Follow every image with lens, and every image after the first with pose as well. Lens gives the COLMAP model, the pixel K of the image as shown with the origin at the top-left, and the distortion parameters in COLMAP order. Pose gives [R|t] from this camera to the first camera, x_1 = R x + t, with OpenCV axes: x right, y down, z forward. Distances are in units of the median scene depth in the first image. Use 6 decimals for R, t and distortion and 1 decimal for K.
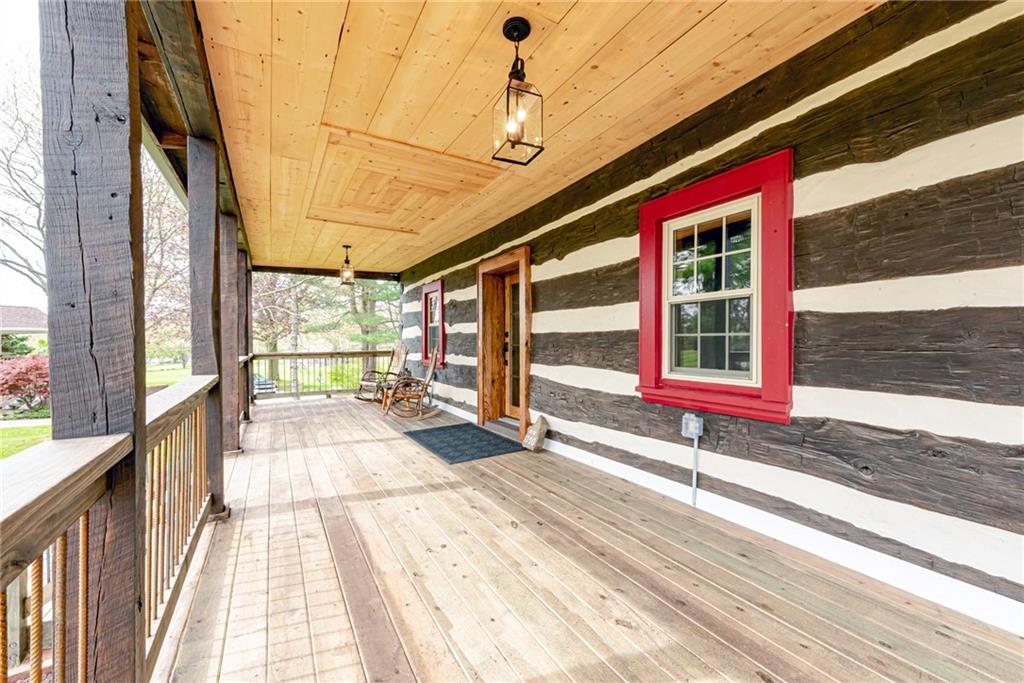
lens RADIAL K [[399.8, 0, 509.7], [0, 399.8, 346.0], [0, 0, 1]] dist [0.003422, -0.000385]
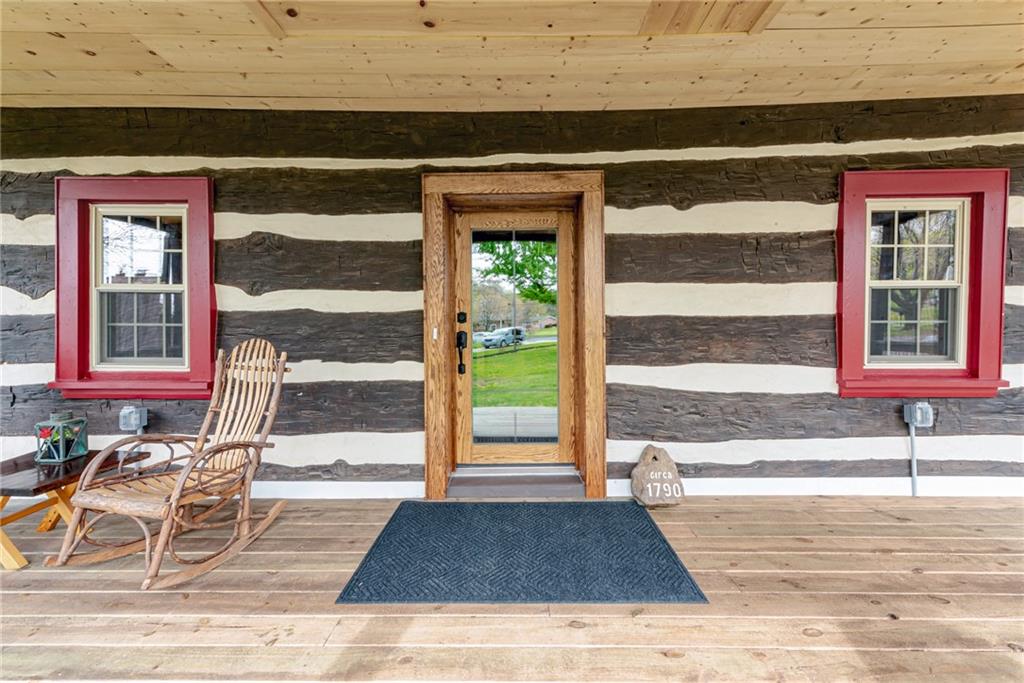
lens RADIAL K [[399.8, 0, 512.4], [0, 399.8, 332.9], [0, 0, 1]] dist [0.003422, -0.000385]
pose [[0.522295, 0.000887, 0.852764, -0.705891], [0.012410, 0.999886, -0.008641, -0.002739], [-0.852674, 0.015096, 0.522224, 1.040055]]
